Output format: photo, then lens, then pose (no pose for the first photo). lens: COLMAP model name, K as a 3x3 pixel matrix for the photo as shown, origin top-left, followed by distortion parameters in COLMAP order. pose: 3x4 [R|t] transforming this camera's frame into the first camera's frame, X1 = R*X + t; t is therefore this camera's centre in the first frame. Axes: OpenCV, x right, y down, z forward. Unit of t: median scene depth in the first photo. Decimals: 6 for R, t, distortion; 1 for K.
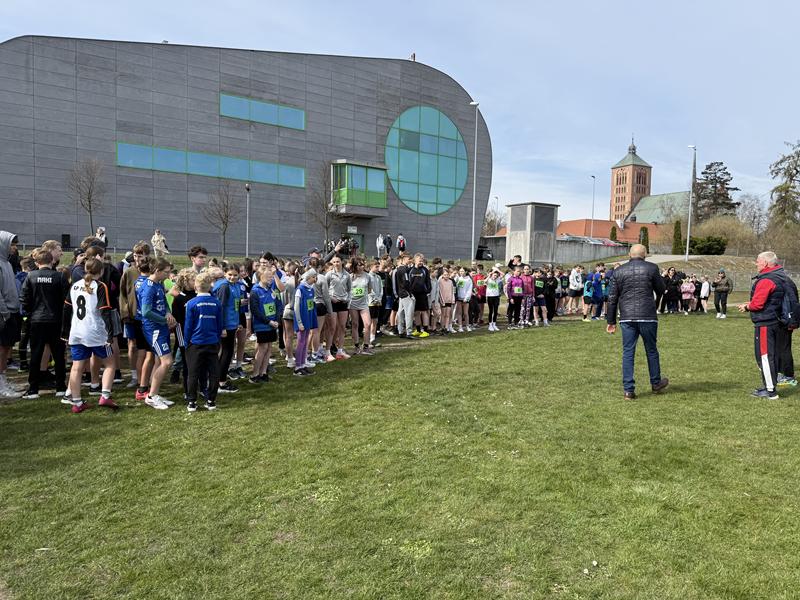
lens RADIAL K [[558.3, 0, 404.5], [0, 558.3, 307.6], [0, 0, 1]] dist [0.075019, -0.089117]
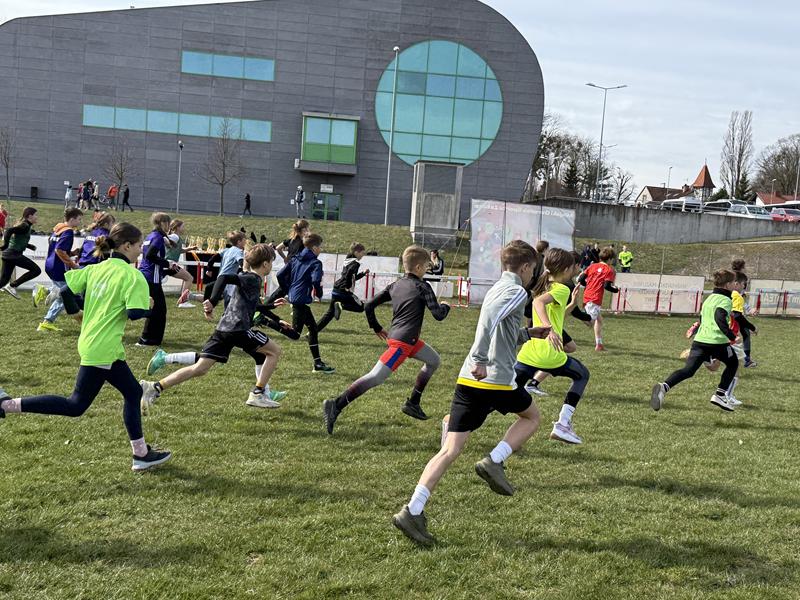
lens RADIAL K [[1000.0, 0, 402.6], [0, 1000.0, 302.4], [0, 0, 1]] dist [0.120459, 0.000000]
pose [[0.869187, 0.067973, -0.489790, 0.759468], [-0.083482, 0.996461, -0.009860, 0.043309], [0.487386, 0.049459, 0.871785, -0.295716]]
